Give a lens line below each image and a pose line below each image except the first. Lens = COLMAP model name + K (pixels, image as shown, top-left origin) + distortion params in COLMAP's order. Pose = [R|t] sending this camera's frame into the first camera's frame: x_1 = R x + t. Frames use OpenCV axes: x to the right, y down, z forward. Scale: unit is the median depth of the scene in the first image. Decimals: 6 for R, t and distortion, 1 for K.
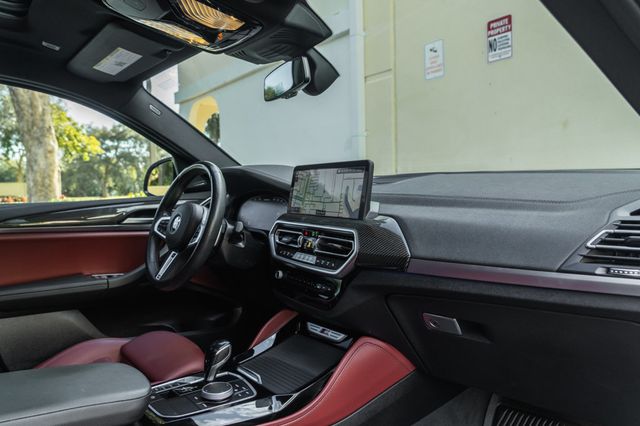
lens RADIAL K [[467.7, 0, 325.9], [0, 467.7, 209.4], [0, 0, 1]] dist [-0.009224, 0.000387]
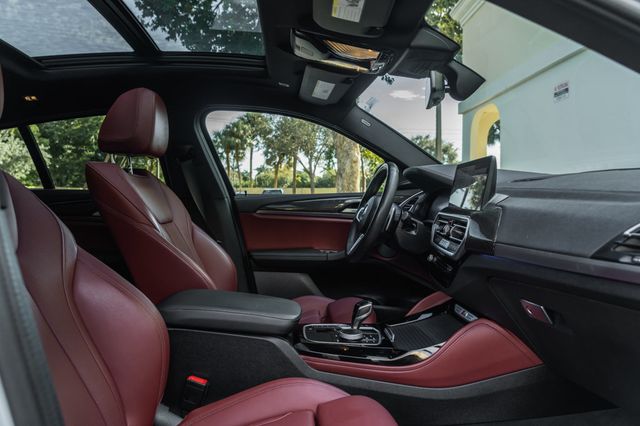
lens RADIAL K [[467.7, 0, 325.9], [0, 467.7, 209.4], [0, 0, 1]] dist [-0.009224, 0.000387]
pose [[0.806164, 0.038918, -0.590411, 0.339434], [-0.050752, 0.998705, -0.003466, 0.033433], [0.589512, 0.032759, 0.807095, -0.082483]]
